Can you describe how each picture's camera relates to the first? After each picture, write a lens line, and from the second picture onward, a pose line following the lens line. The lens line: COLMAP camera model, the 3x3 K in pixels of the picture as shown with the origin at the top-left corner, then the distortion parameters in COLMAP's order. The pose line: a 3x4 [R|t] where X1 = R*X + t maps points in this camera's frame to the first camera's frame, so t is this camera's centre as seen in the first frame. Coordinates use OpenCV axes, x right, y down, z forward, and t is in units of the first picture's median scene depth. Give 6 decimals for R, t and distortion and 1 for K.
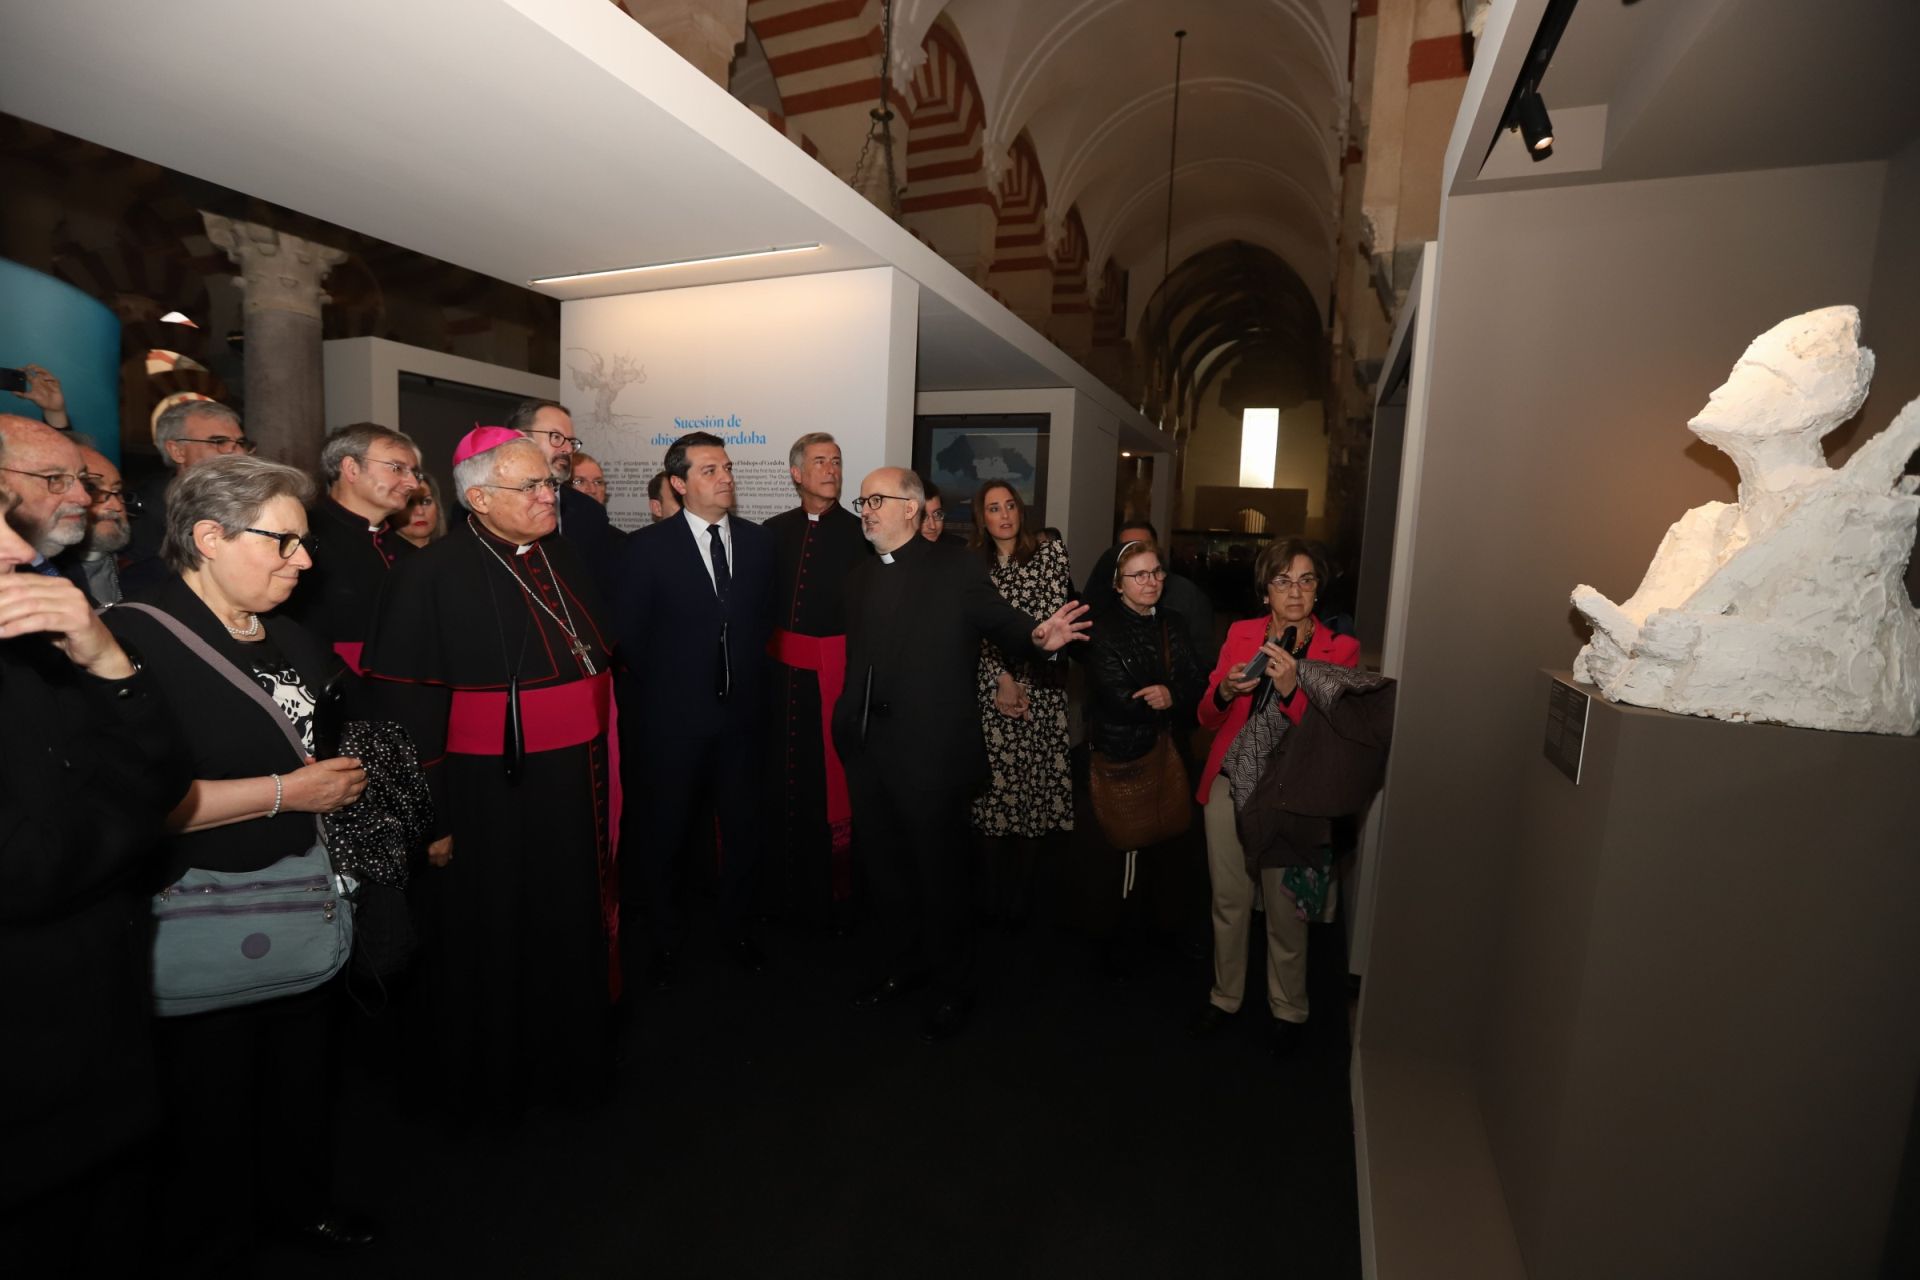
lens RADIAL K [[955.0, 0, 950.9], [0, 955.0, 636.8], [0, 0, 1]] dist [-0.039166, 0.020106]
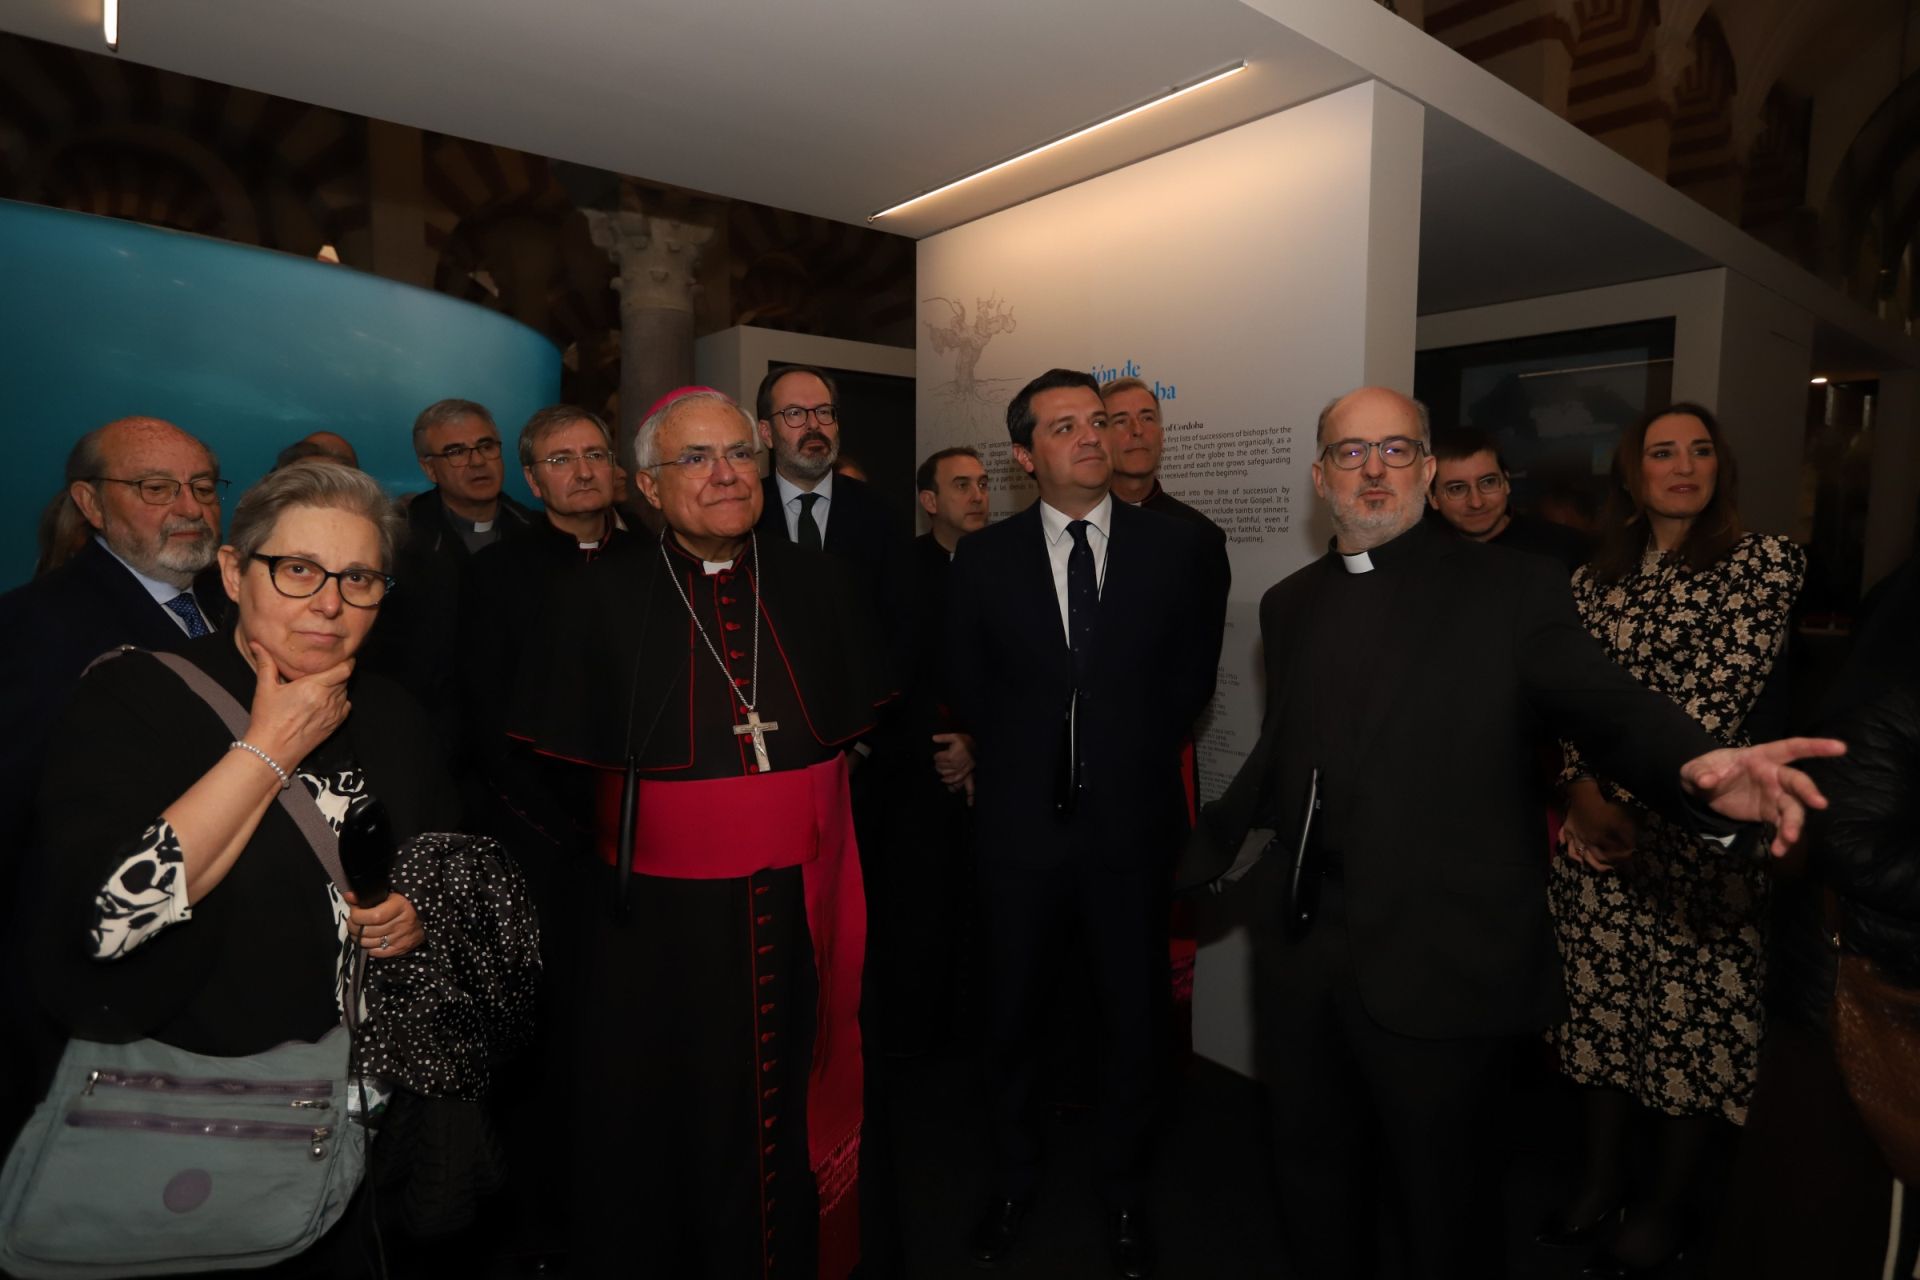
lens RADIAL K [[898.7, 0, 1015.8], [0, 898.7, 613.3], [0, 0, 1]] dist [-0.003185, -0.028656]
pose [[0.871558, 0.002222, -0.490287, 0.017163], [-0.019584, 0.999349, -0.030286, -0.032746], [0.489901, 0.035998, 0.871035, 0.429980]]
